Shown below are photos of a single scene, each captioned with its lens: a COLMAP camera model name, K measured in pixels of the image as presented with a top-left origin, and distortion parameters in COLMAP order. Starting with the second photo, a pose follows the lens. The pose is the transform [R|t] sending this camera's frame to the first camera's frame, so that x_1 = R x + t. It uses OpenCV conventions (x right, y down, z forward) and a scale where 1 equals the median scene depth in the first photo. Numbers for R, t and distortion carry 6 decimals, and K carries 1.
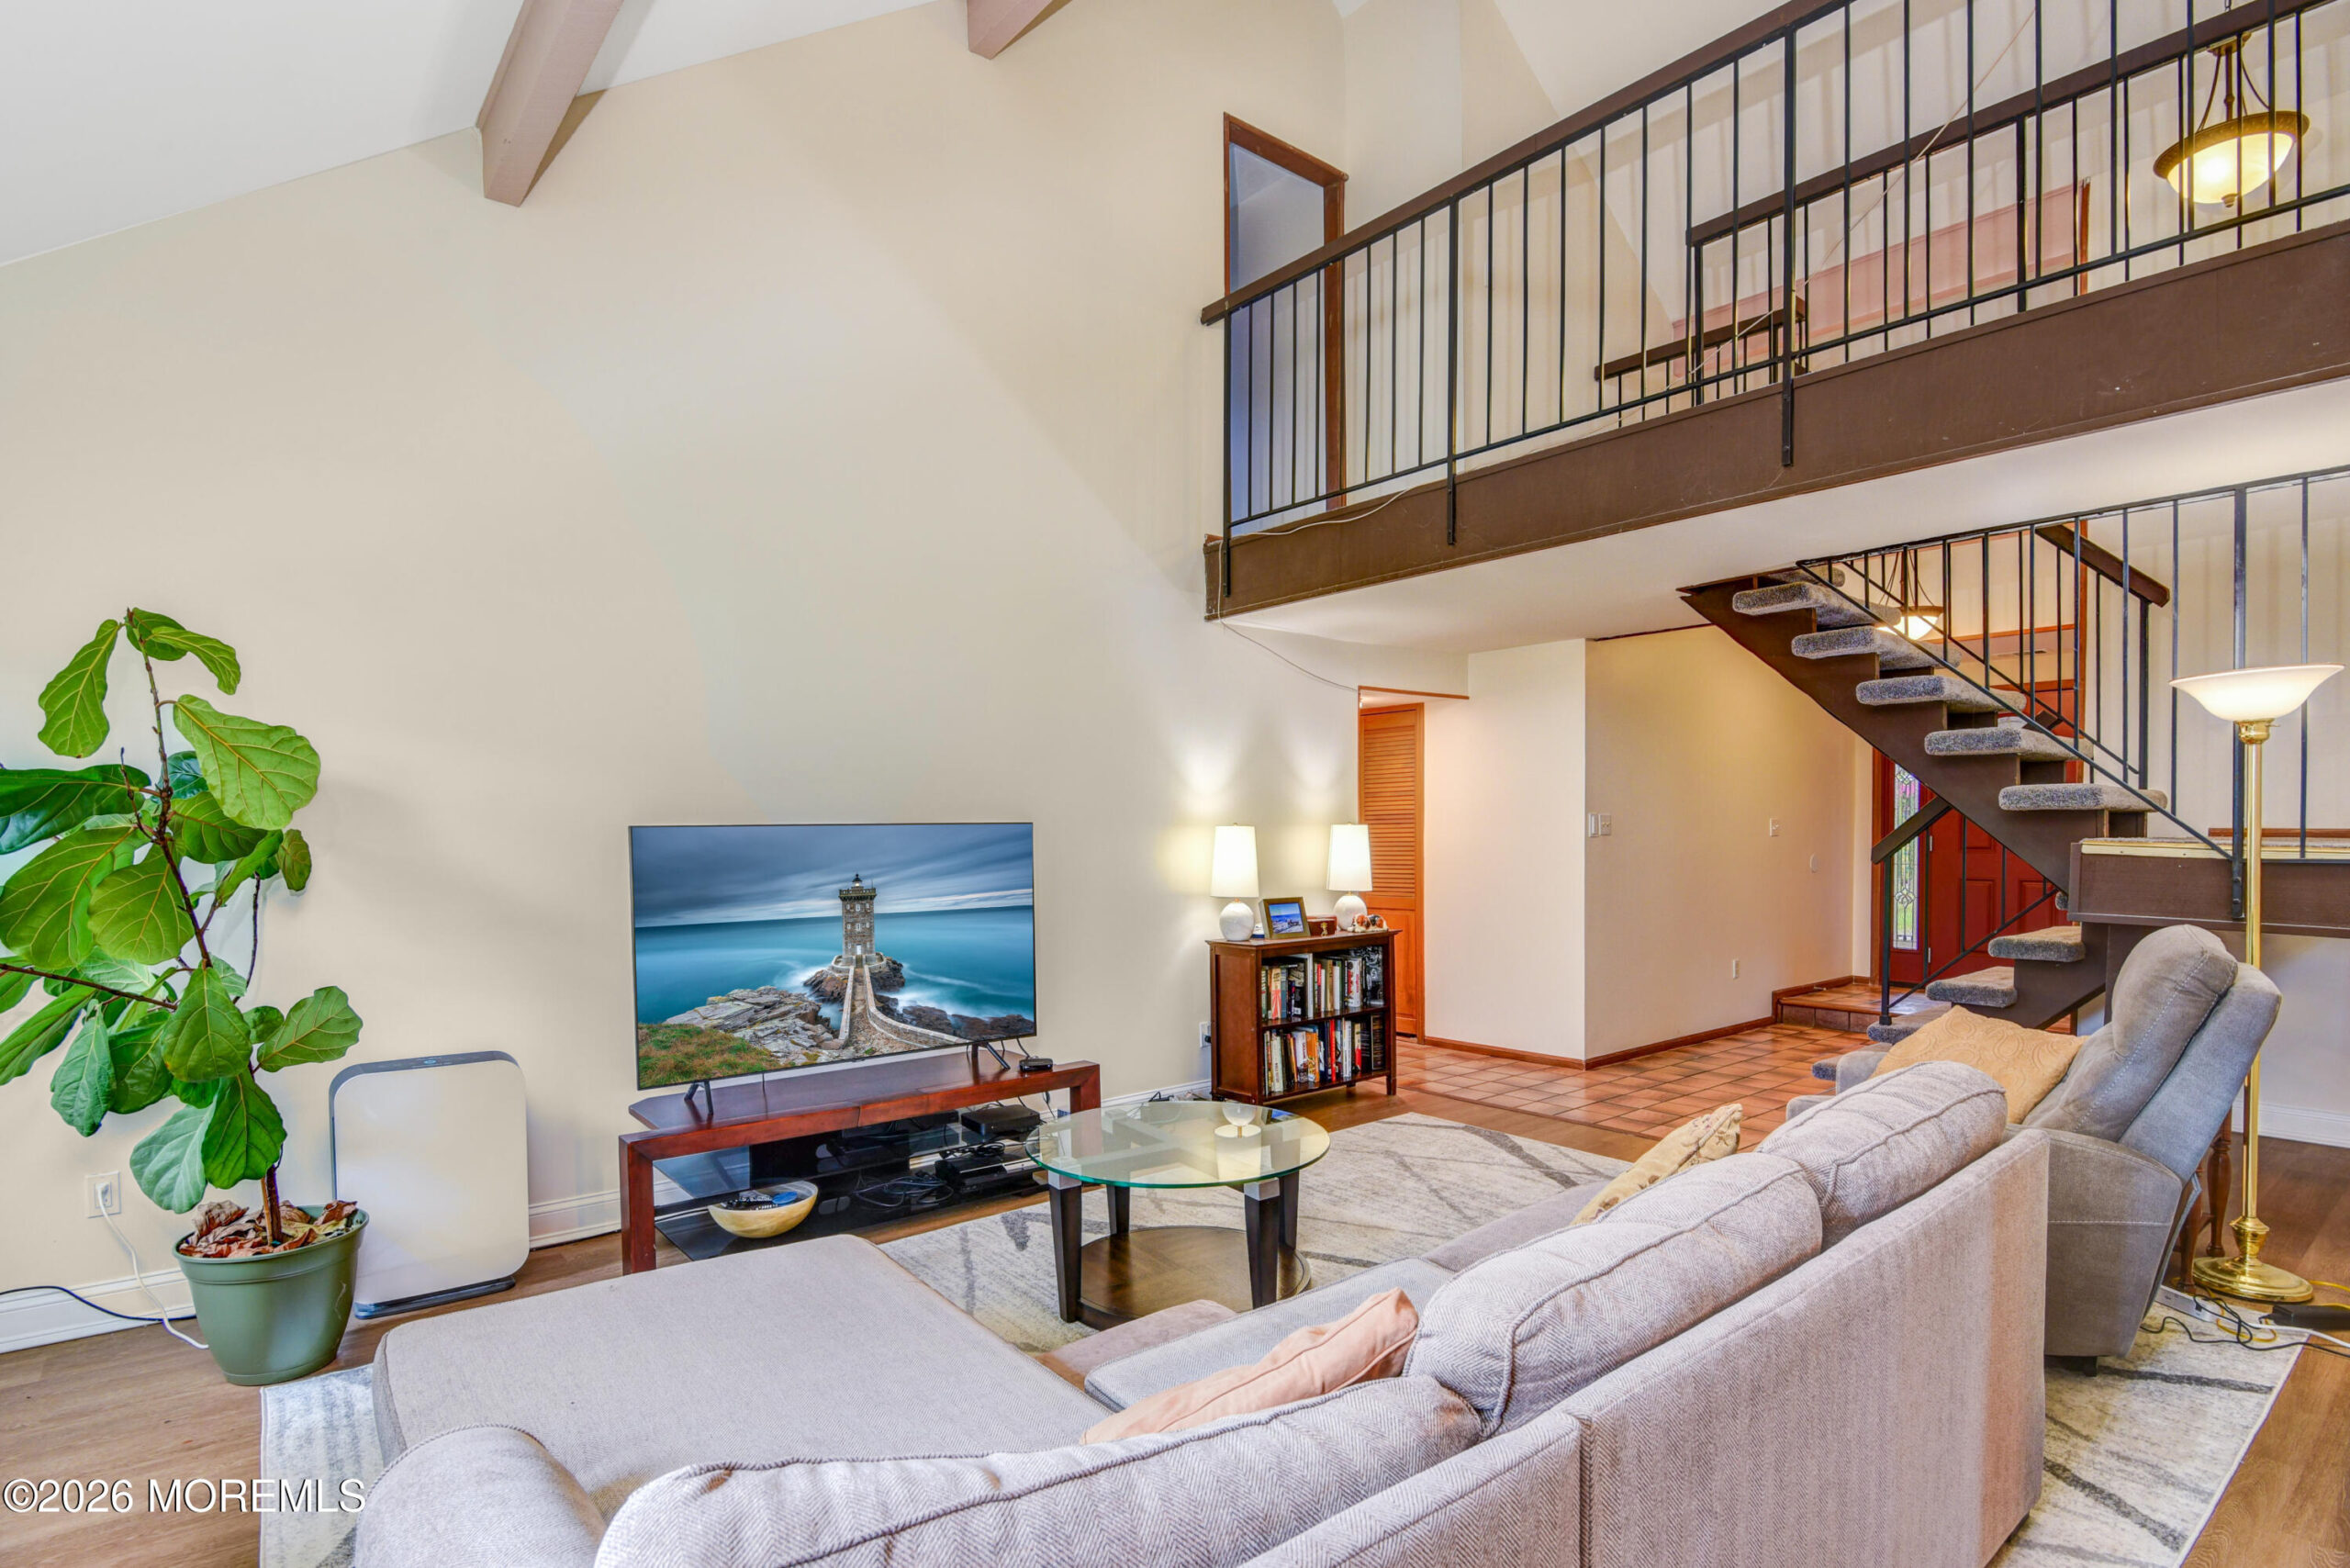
lens RADIAL K [[1168.9, 0, 1190.6], [0, 1168.9, 800.9], [0, 0, 1]] dist [-0.000819, 0.000133]
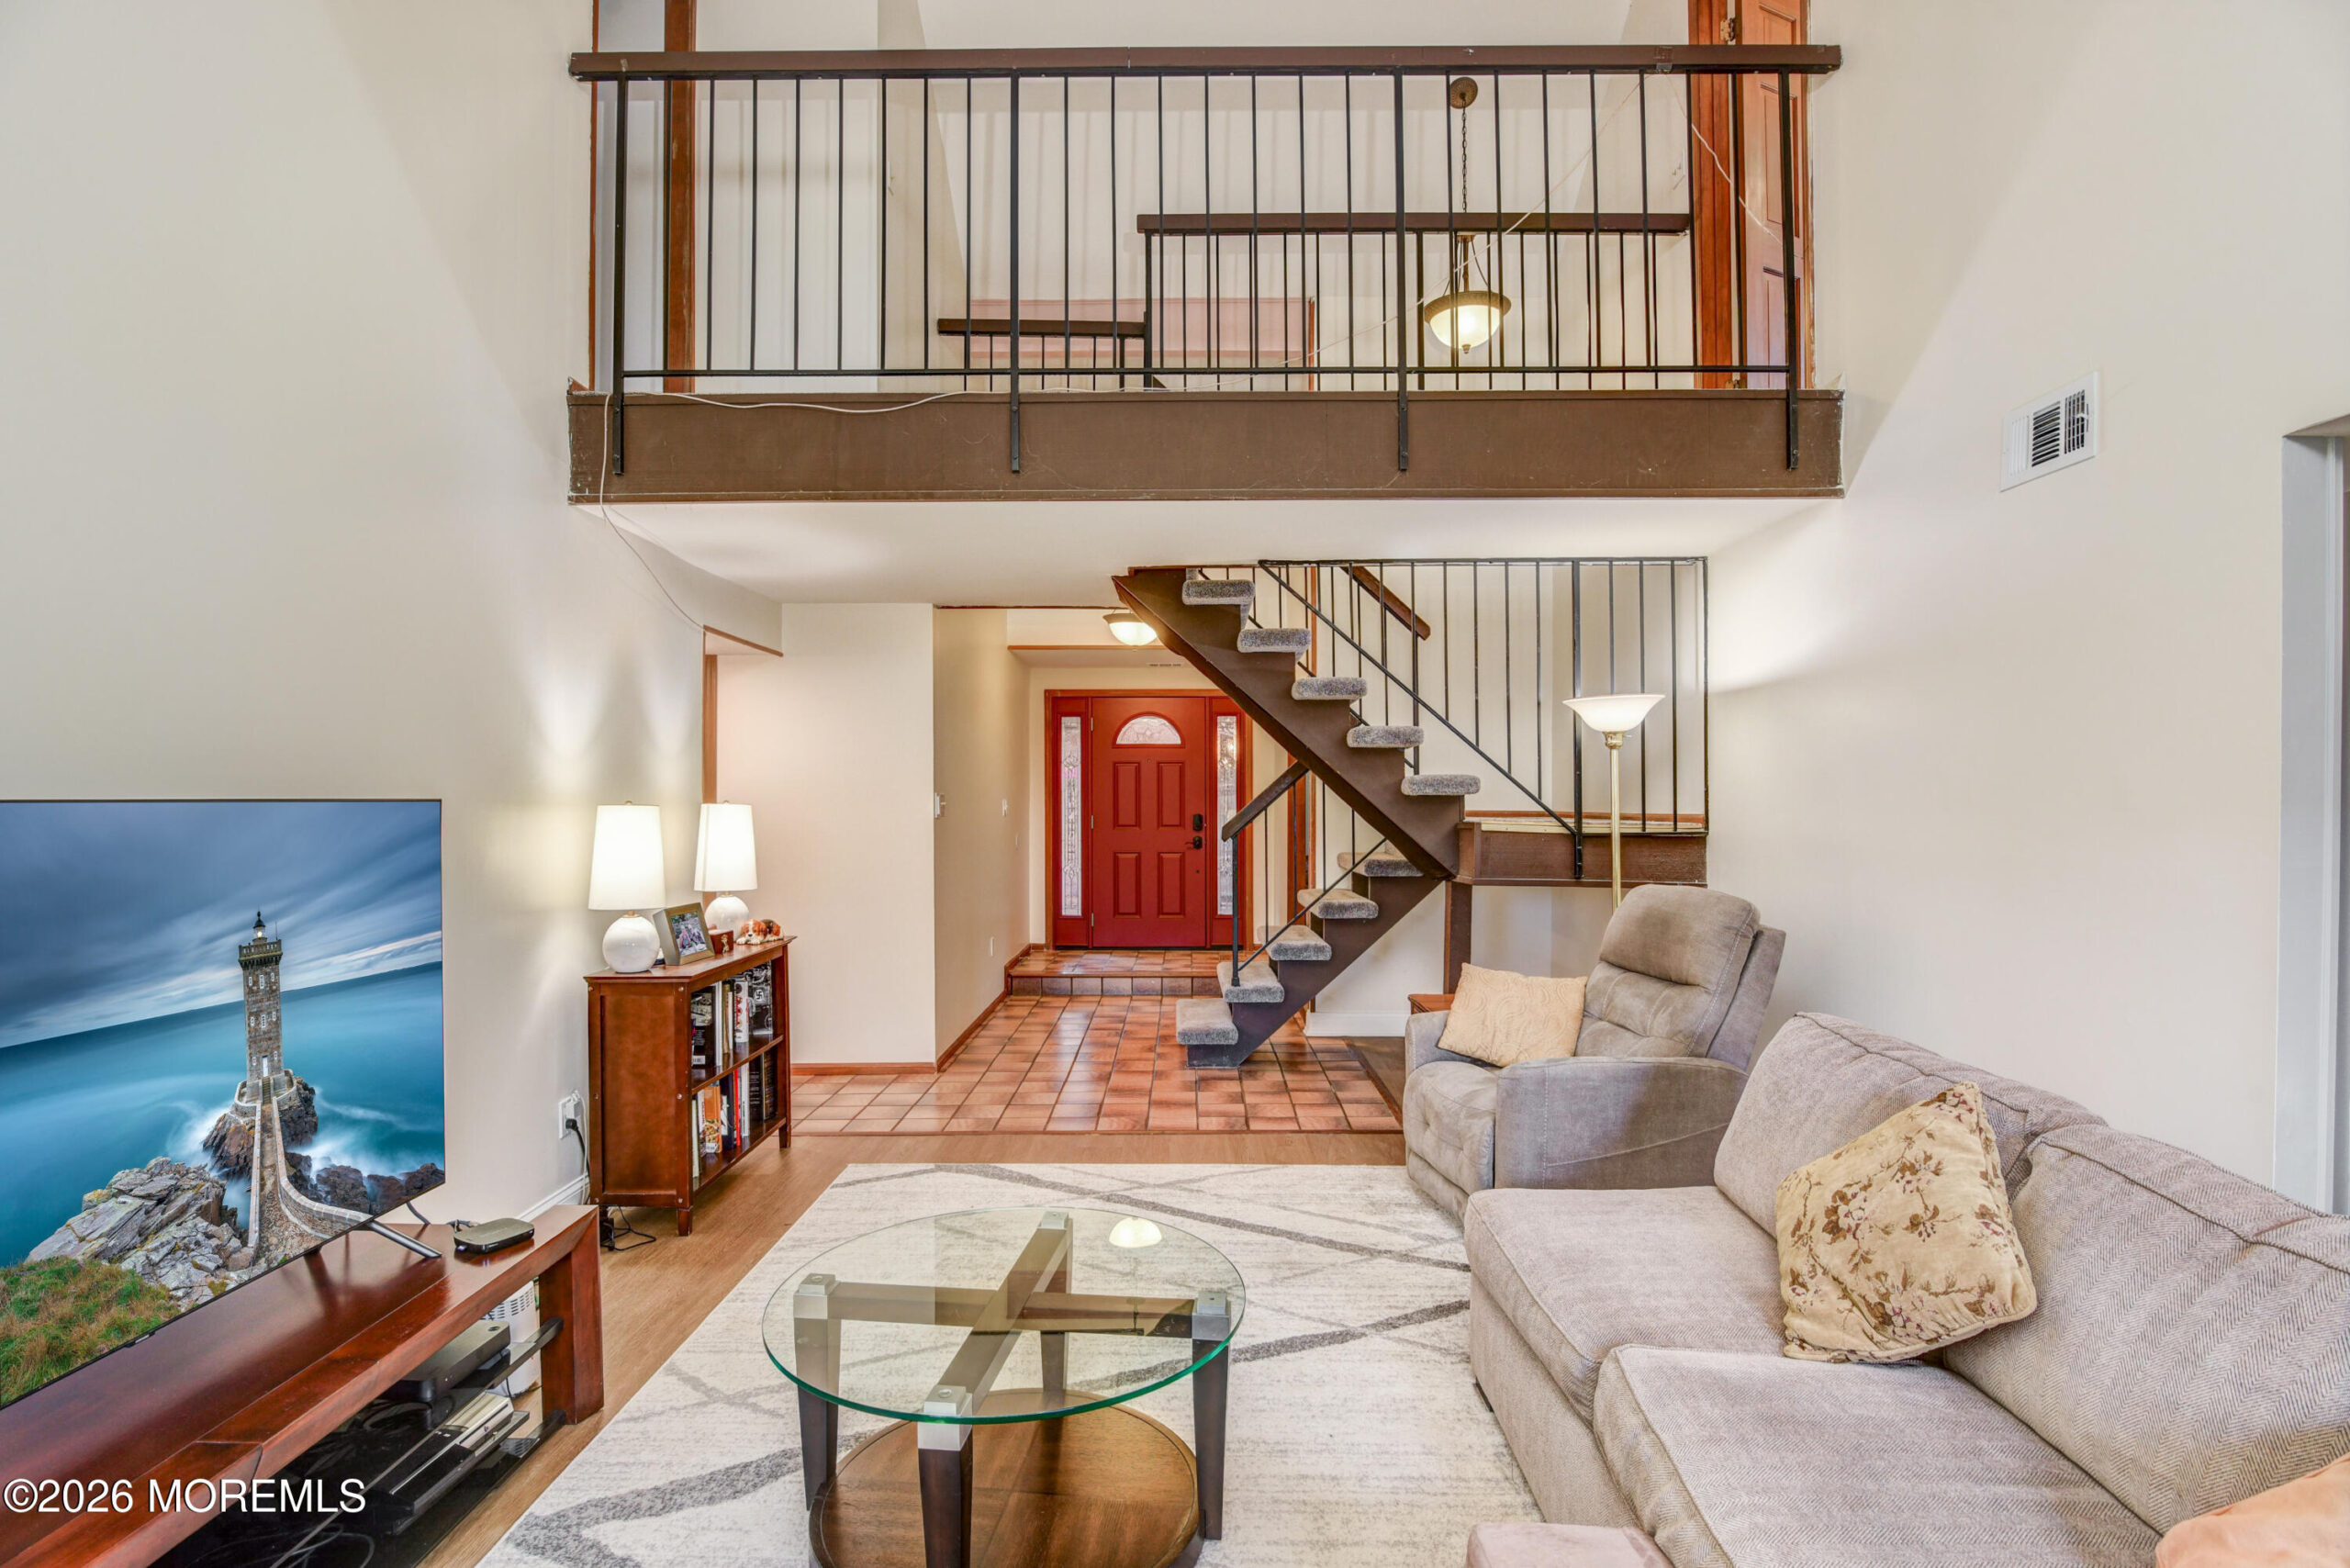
lens RADIAL K [[1135.4, 0, 1178.5], [0, 1135.4, 763.0], [0, 0, 1]] dist [-0.010728, -0.000641]
pose [[0.647613, 0.032742, 0.761265, -0.266621], [-0.019134, 0.999460, -0.026709, 0.007937], [-0.761729, 0.002731, 0.647890, 0.322997]]
